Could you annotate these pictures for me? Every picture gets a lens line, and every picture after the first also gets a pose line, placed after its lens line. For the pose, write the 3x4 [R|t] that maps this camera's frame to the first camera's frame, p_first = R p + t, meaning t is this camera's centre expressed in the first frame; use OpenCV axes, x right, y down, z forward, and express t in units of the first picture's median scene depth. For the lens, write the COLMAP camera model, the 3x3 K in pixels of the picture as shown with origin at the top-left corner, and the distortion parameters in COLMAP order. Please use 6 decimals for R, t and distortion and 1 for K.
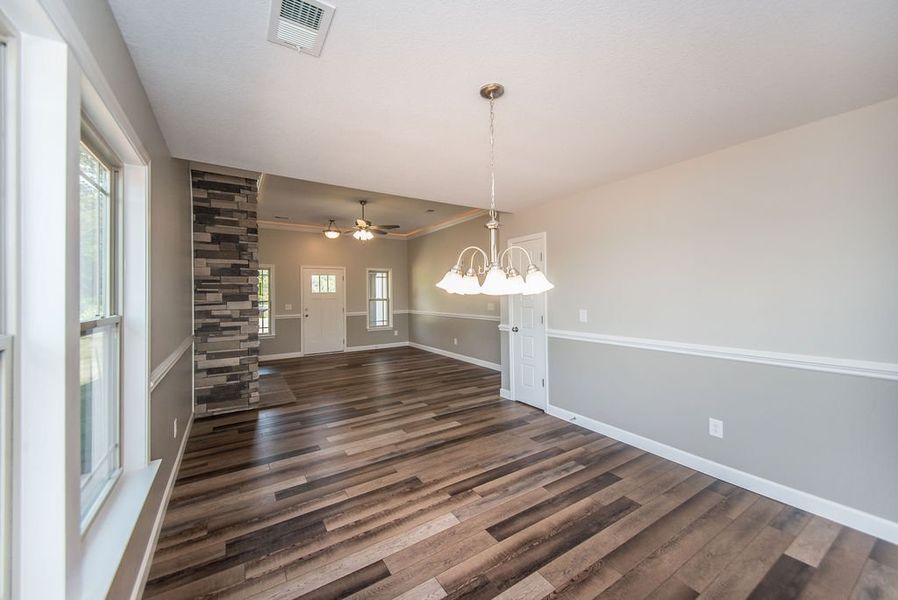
lens RADIAL K [[341.9, 0, 453.0], [0, 341.9, 292.1], [0, 0, 1]] dist [0.022990, -0.000040]
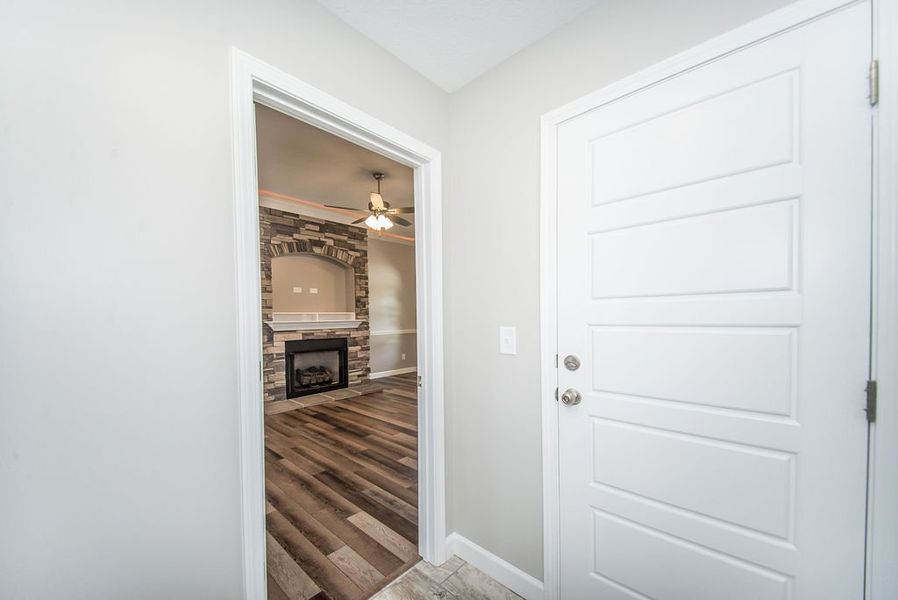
lens RADIAL K [[330.8, 0, 440.7], [0, 330.8, 321.8], [0, 0, 1]] dist [0.000475, -0.000034]
pose [[0.252933, 0.025636, -0.967144, 0.670990], [0.017521, 0.999364, 0.031072, 0.031259], [0.967325, -0.024805, 0.252322, 1.425606]]
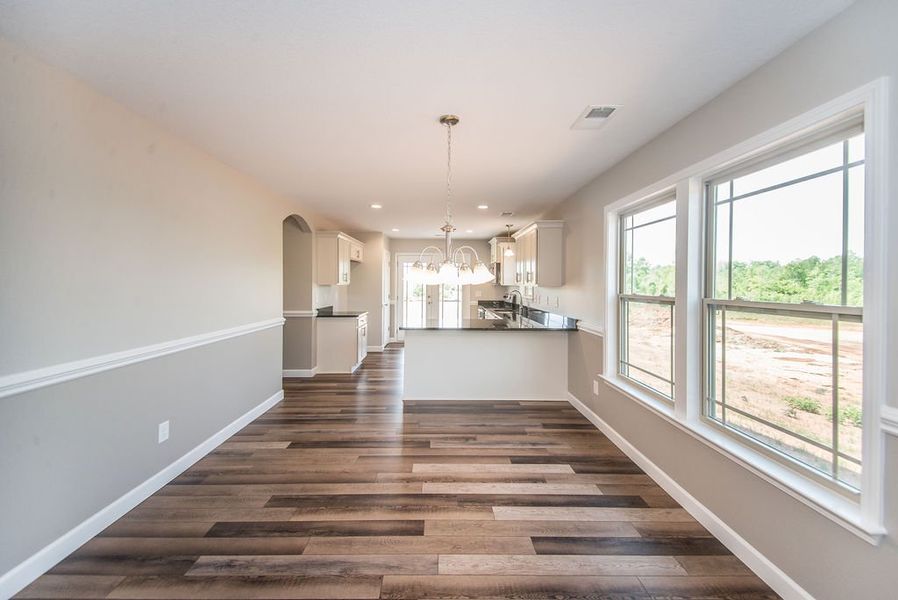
lens RADIAL K [[345.1, 0, 441.1], [0, 345.1, 287.2], [0, 0, 1]] dist [0.046358, -0.019052]
pose [[-0.843585, 0.001096, 0.536995, -0.235119], [-0.000322, 0.999997, -0.002548, 0.008811], [-0.536996, -0.002322, -0.843582, 0.911773]]
